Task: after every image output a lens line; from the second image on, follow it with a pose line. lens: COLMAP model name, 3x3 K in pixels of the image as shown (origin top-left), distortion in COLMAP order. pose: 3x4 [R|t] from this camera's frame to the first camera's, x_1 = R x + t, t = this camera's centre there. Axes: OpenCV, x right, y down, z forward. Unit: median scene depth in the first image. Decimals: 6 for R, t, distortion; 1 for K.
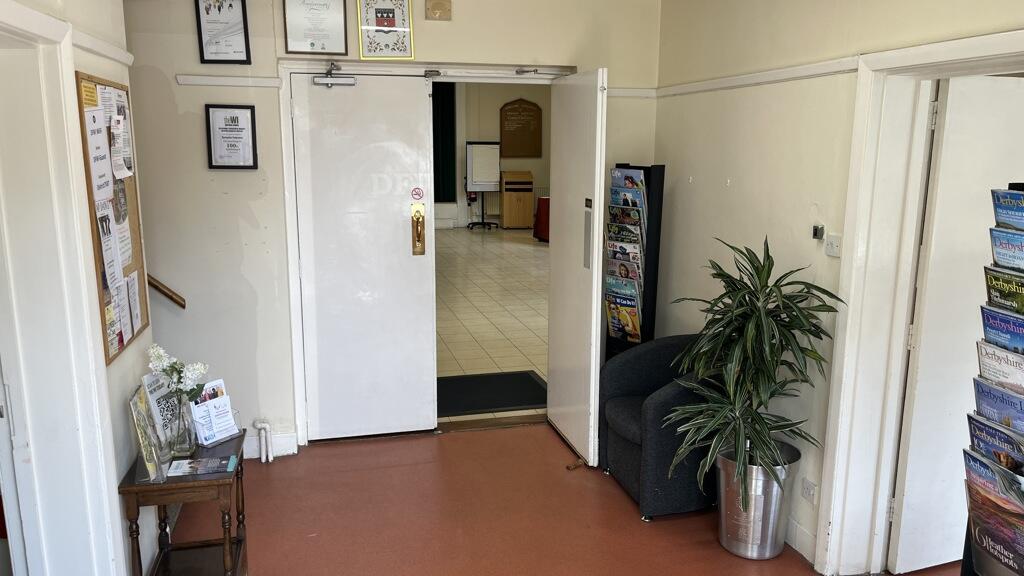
lens RADIAL K [[771.6, 0, 512.1], [0, 771.6, 291.5], [0, 0, 1]] dist [0.064812, 0.001107]
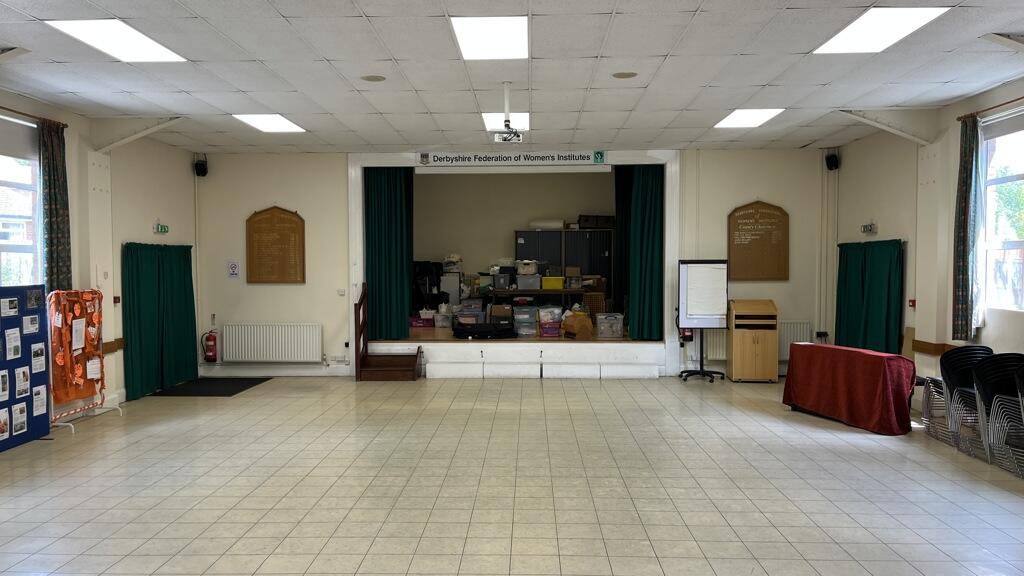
lens RADIAL K [[771.6, 0, 509.2], [0, 771.6, 290.8], [0, 0, 1]] dist [0.064812, 0.001107]
pose [[0.961220, 0.002030, -0.275775, -0.011626], [-0.044533, 0.987992, -0.147948, -0.049088], [0.272164, 0.154491, 0.949768, 0.264368]]
